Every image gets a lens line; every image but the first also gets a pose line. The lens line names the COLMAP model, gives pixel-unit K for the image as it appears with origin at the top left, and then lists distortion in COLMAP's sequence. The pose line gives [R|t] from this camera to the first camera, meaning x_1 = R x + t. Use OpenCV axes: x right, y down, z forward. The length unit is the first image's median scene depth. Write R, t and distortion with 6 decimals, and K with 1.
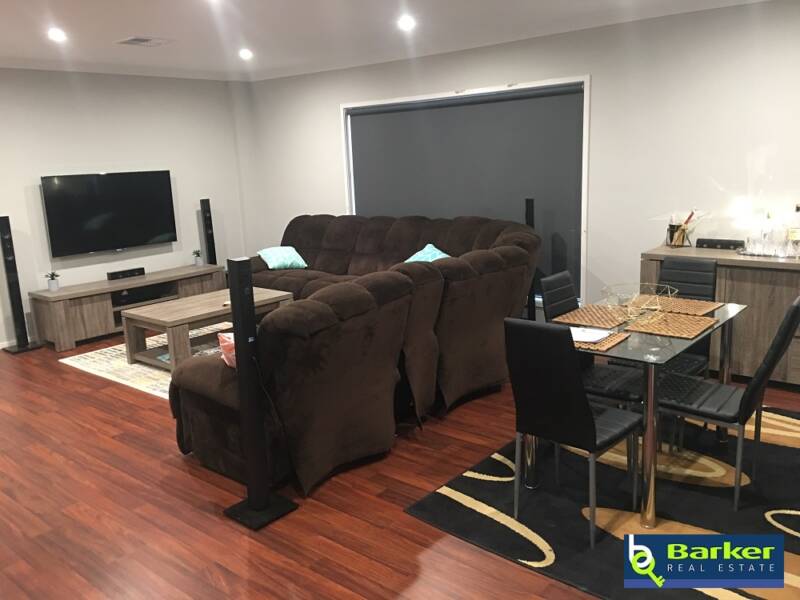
lens RADIAL K [[681.6, 0, 400.5], [0, 681.6, 290.2], [0, 0, 1]] dist [0.149680, -0.229107]
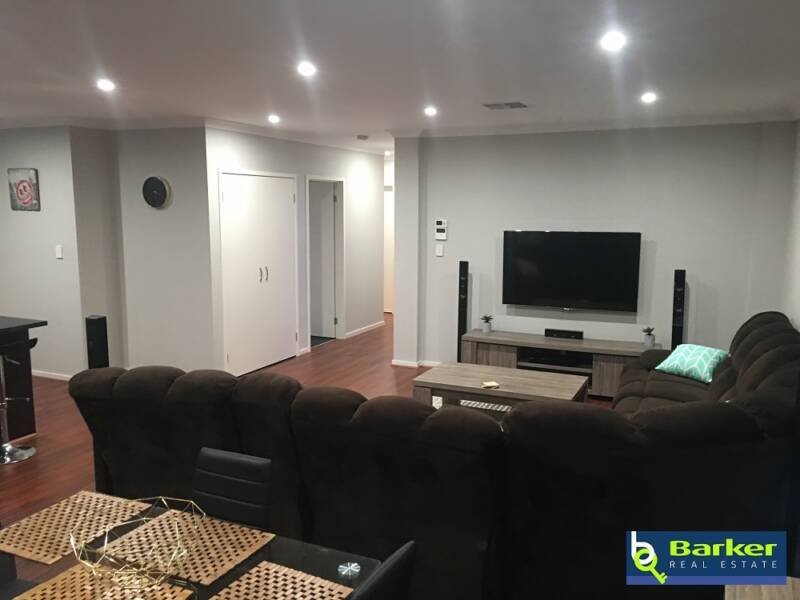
lens RADIAL K [[681.6, 0, 400.5], [0, 681.6, 290.2], [0, 0, 1]] dist [0.149680, -0.229107]
pose [[0.276992, 0.167775, -0.946112, 0.560003], [-0.204962, 0.972293, 0.112411, -0.183189], [0.938758, 0.162780, 0.303705, 0.611210]]
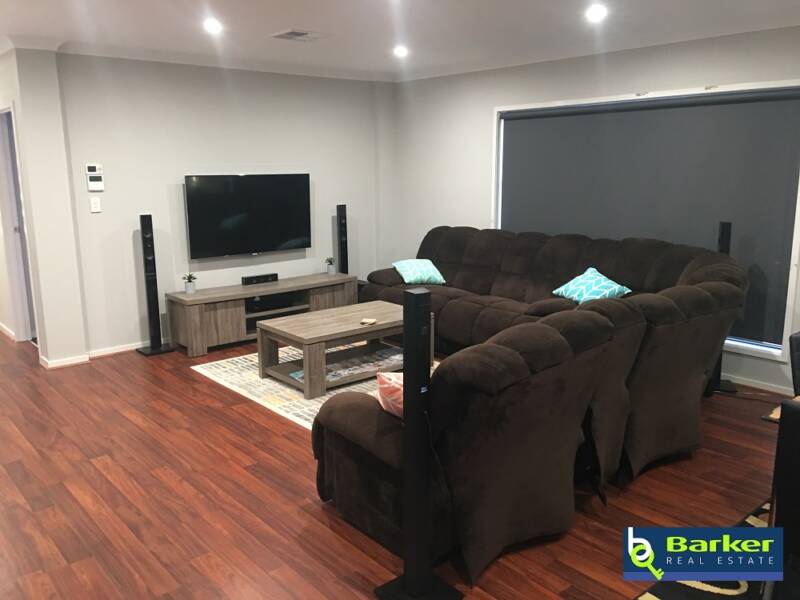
lens RADIAL K [[681.6, 0, 400.5], [0, 681.6, 290.2], [0, 0, 1]] dist [0.149680, -0.229107]
pose [[0.986495, 0.064297, -0.150646, -0.073069], [-0.065475, 0.997850, -0.002862, -0.023226], [0.150138, 0.012687, 0.988584, 0.108352]]
